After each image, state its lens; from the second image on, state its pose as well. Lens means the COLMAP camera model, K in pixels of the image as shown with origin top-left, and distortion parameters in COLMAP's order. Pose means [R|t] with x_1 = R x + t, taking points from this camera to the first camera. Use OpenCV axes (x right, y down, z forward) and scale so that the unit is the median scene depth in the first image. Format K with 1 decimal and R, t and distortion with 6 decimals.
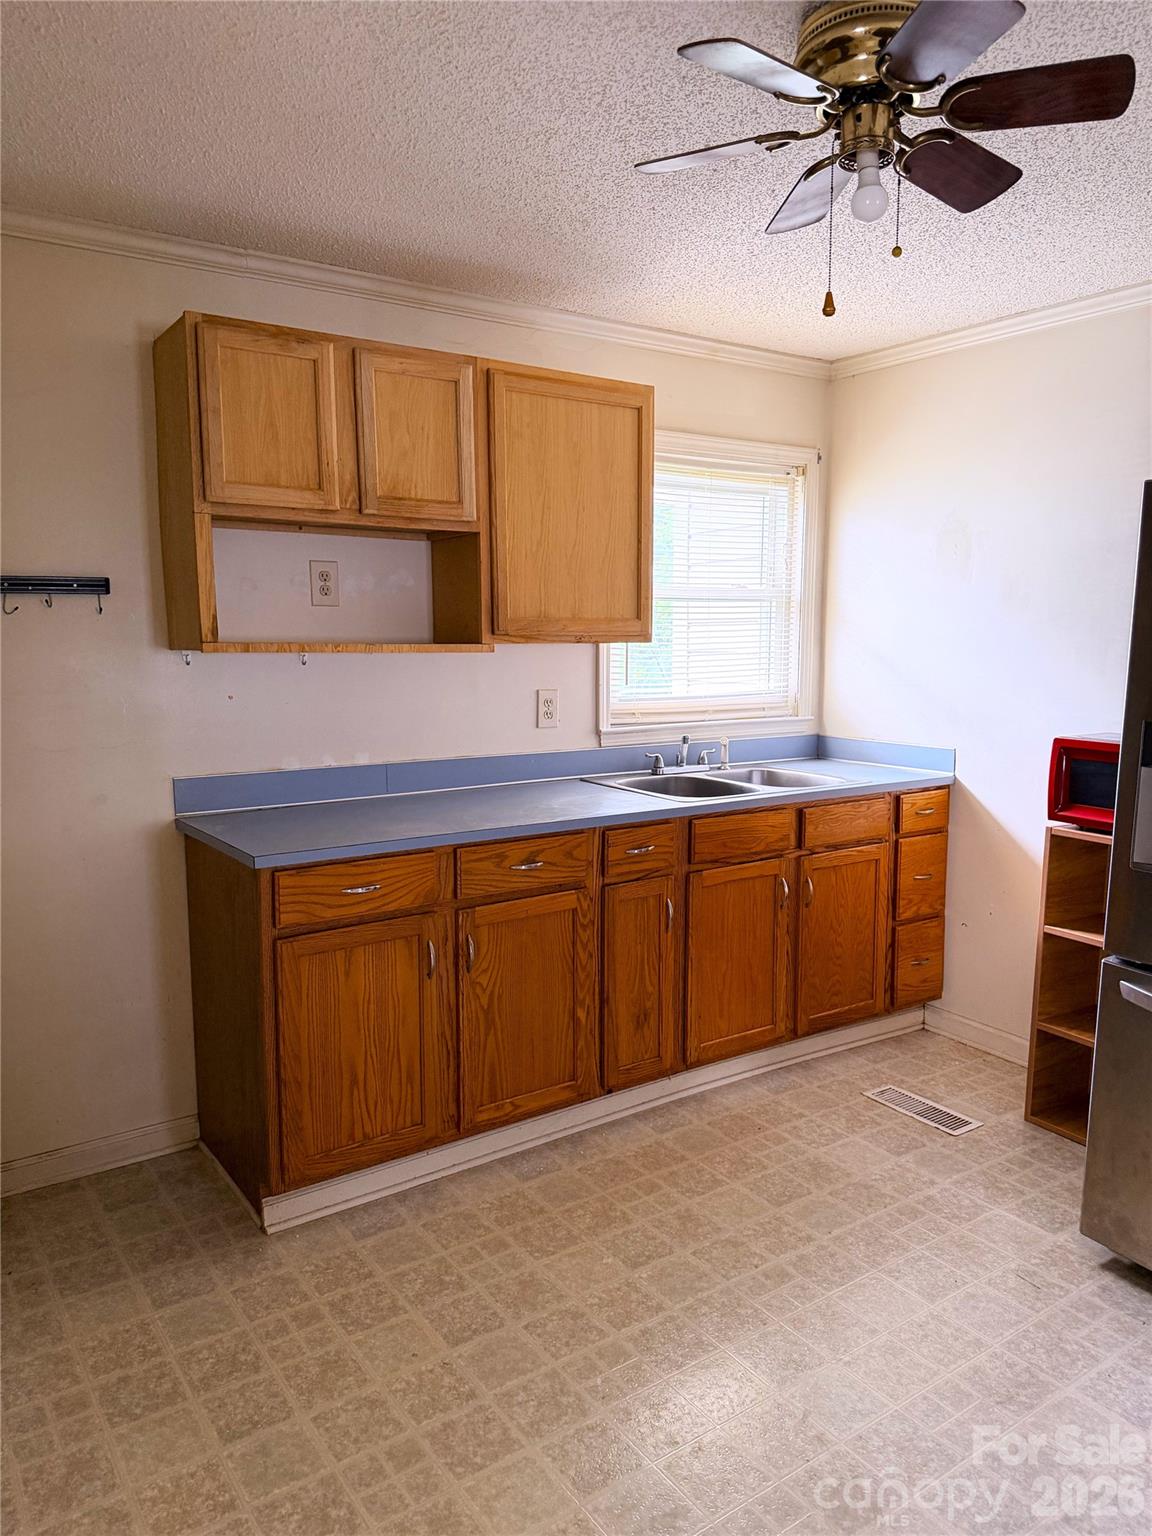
lens RADIAL K [[1106.3, 0, 570.5], [0, 1106.3, 758.6], [0, 0, 1]] dist [0.081435, -0.065627]
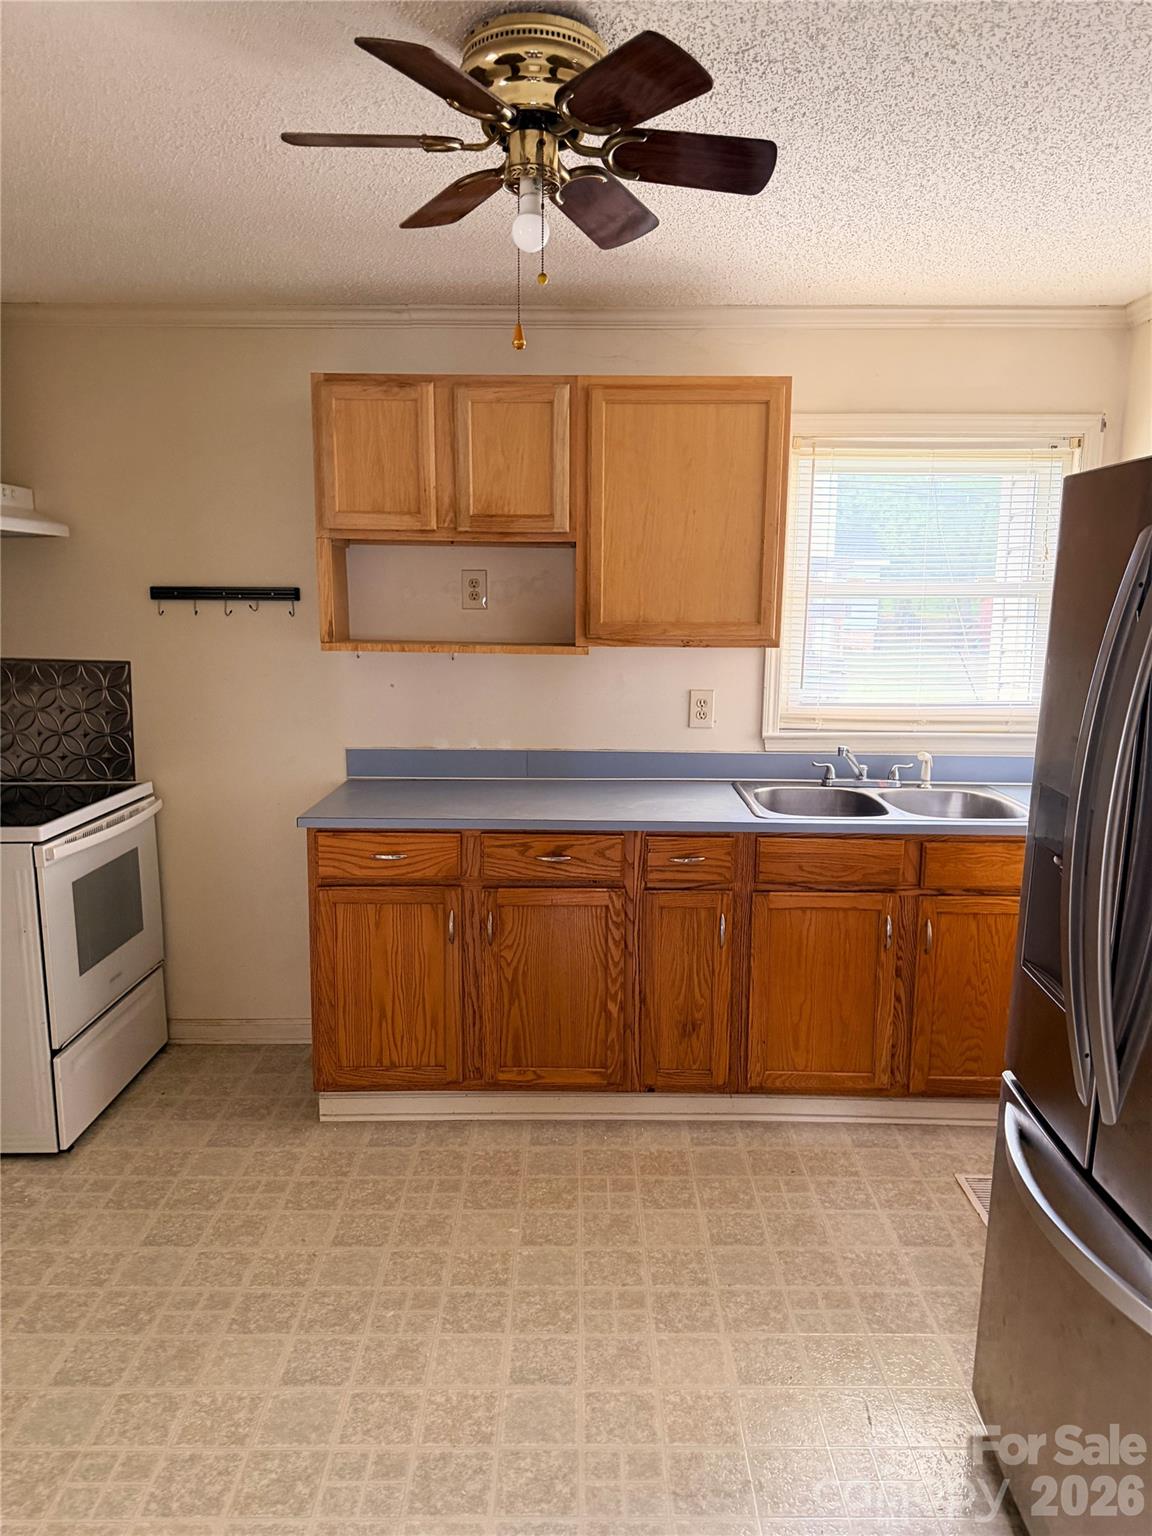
lens RADIAL K [[1106.3, 0, 553.0], [0, 1106.3, 759.9], [0, 0, 1]] dist [0.081435, -0.065627]
pose [[0.818774, 0.092420, -0.566628, 0.537981], [-0.073492, 0.995710, 0.056210, -0.055600], [0.569392, -0.004381, 0.822054, 0.118332]]
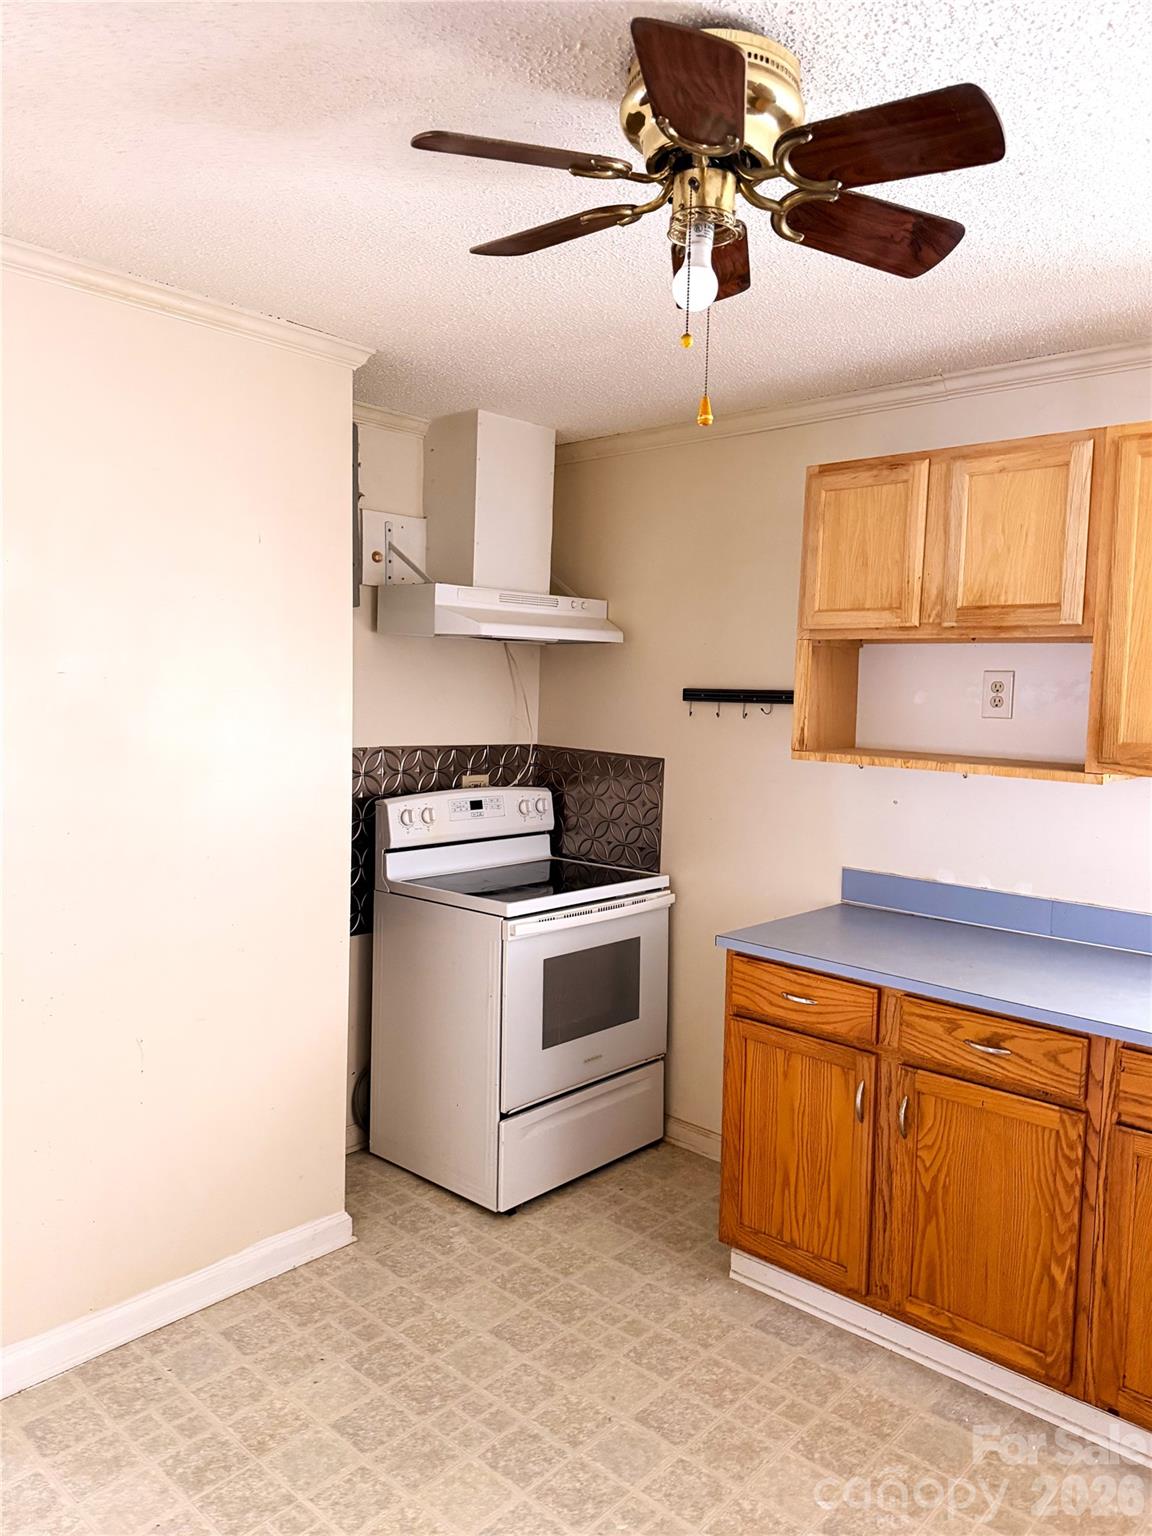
lens RADIAL K [[1106.3, 0, 562.2], [0, 1106.3, 767.1], [0, 0, 1]] dist [0.081435, -0.065627]
pose [[0.220593, 0.091547, -0.971060, 0.656671], [-0.132860, 0.989126, 0.063068, -0.115177], [0.966275, 0.115103, 0.230357, 0.463740]]
